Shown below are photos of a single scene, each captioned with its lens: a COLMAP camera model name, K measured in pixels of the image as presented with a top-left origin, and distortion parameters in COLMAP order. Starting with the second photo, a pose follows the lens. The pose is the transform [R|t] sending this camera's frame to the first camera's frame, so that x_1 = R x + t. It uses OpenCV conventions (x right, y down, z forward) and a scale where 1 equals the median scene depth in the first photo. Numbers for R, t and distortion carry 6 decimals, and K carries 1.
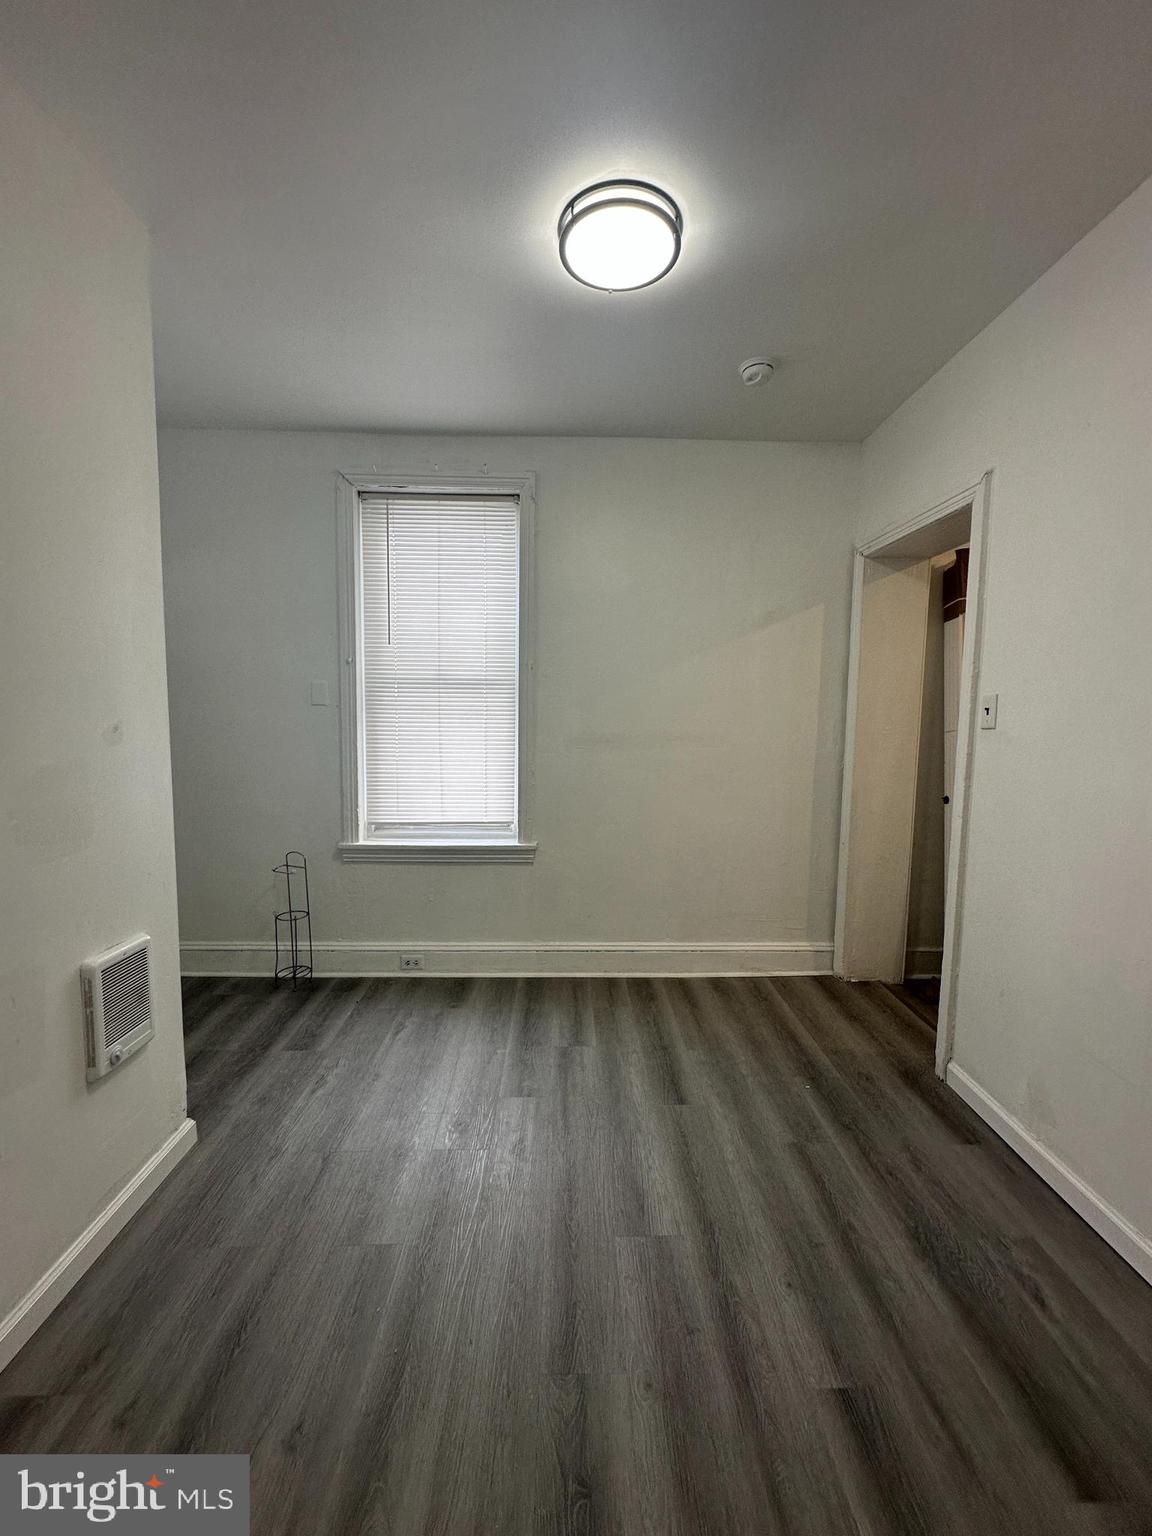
lens RADIAL K [[612.0, 0, 577.0], [0, 612.0, 767.0], [0, 0, 1]] dist [0.001540, -0.000328]
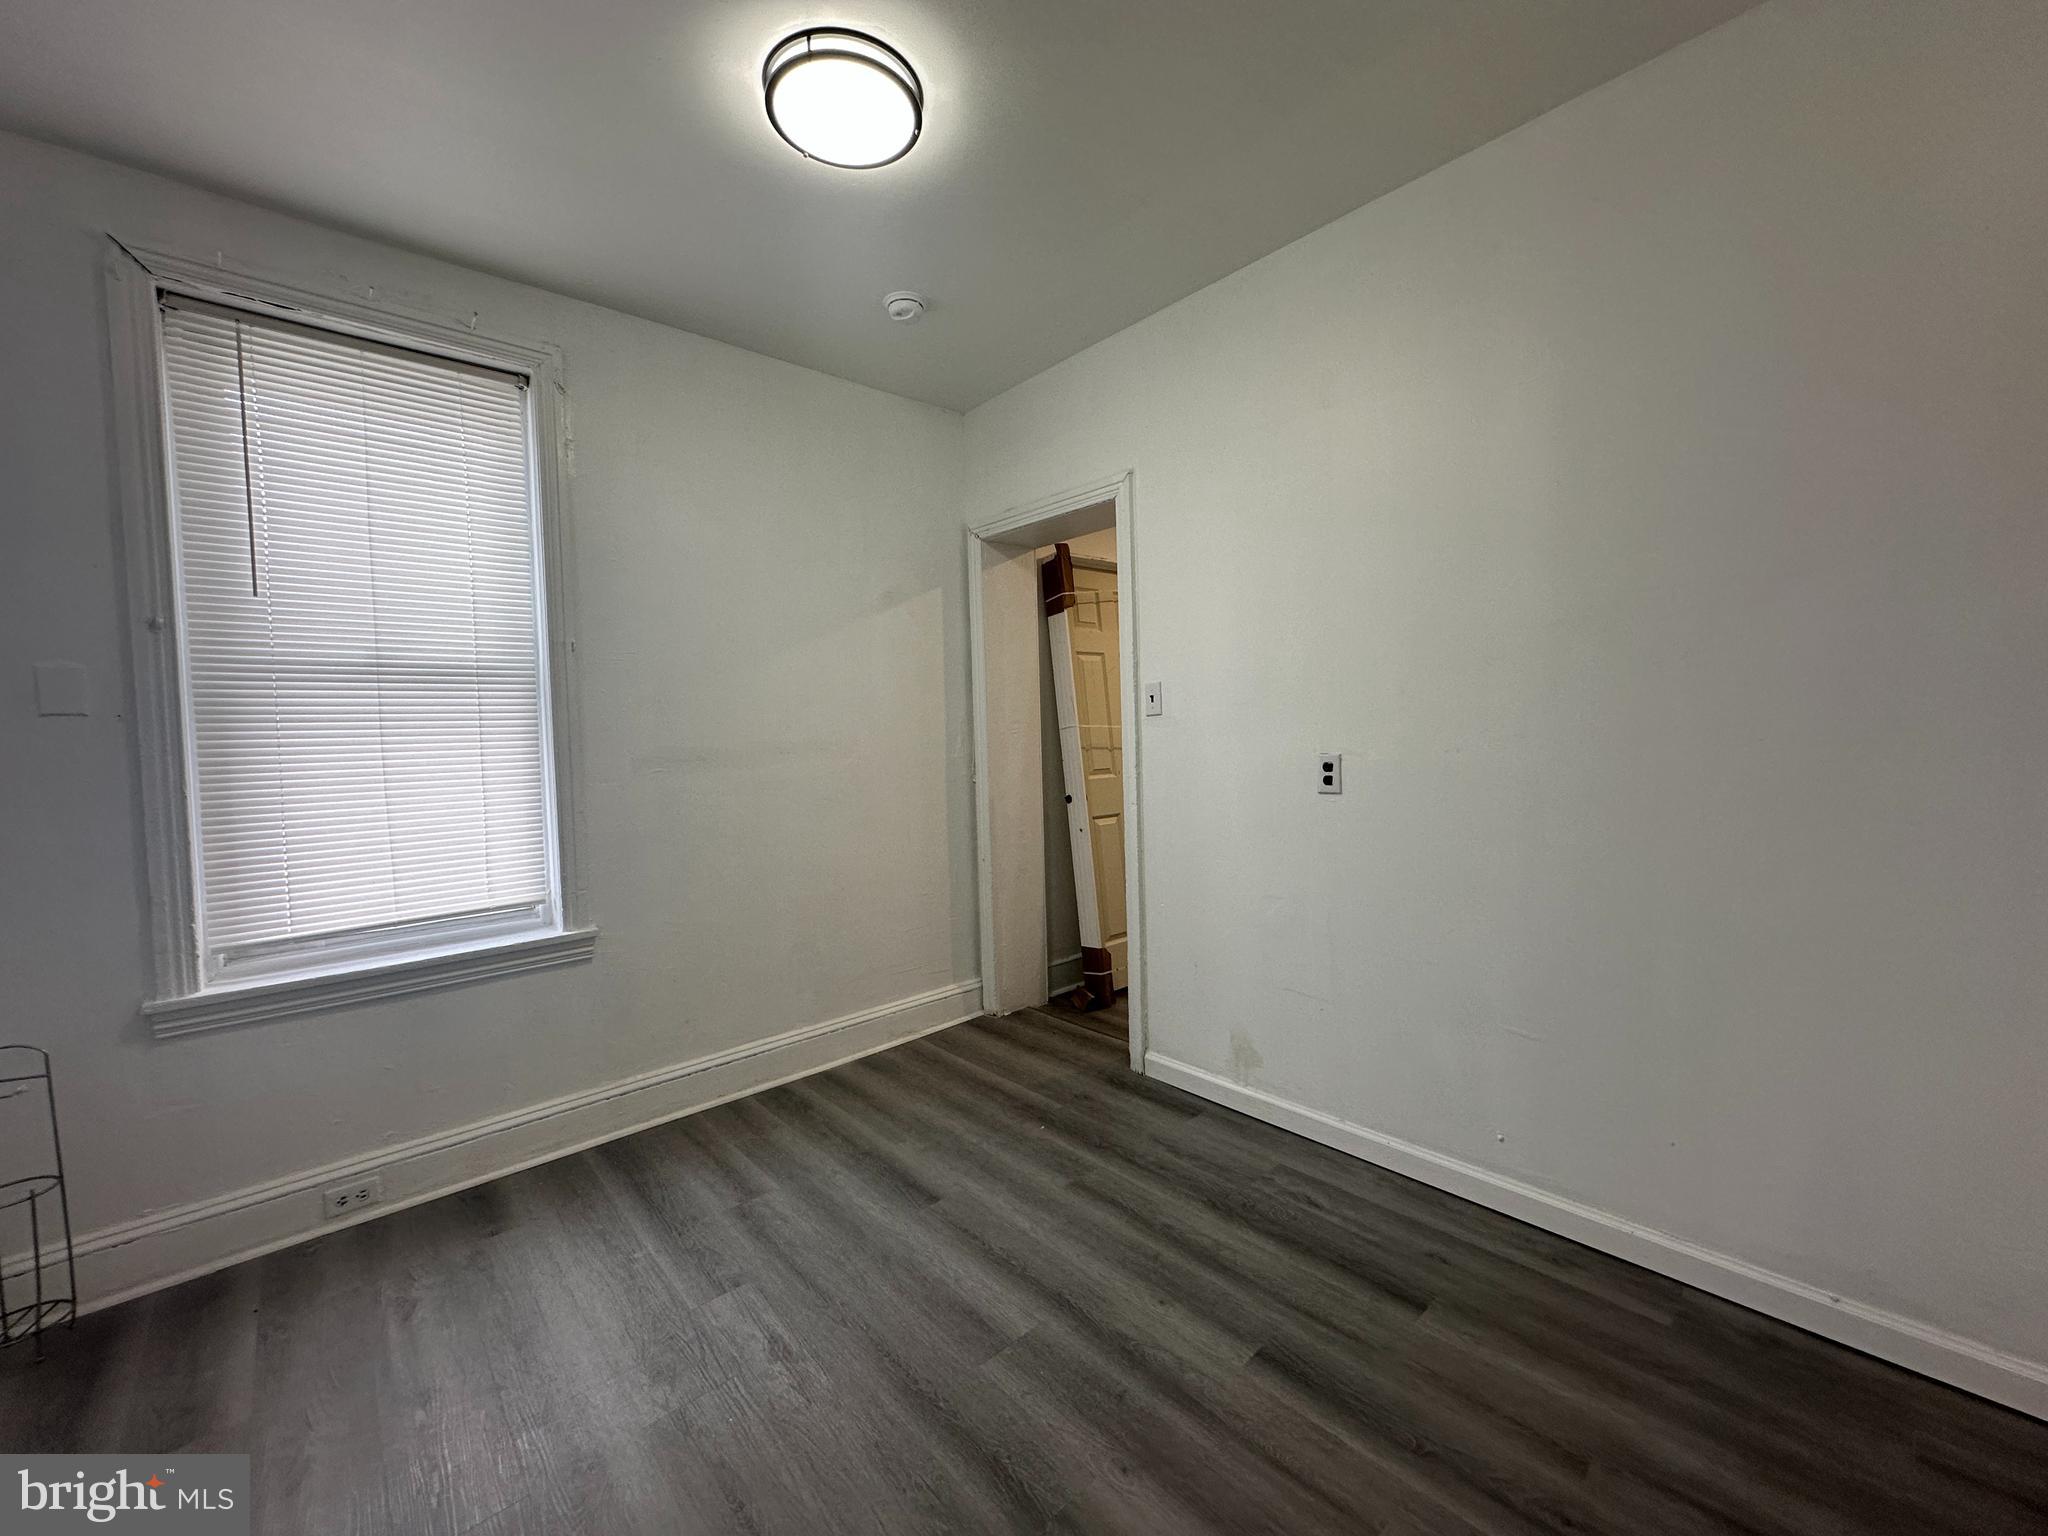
lens RADIAL K [[816.0, 0, 1026.7], [0, 816.0, 763.8], [0, 0, 1]] dist [0.001540, -0.000328]
pose [[0.756774, -0.059600, 0.650954, -0.309515], [0.097592, 0.994975, -0.022359, 0.023425], [-0.646350, 0.080449, 0.758788, 0.071198]]
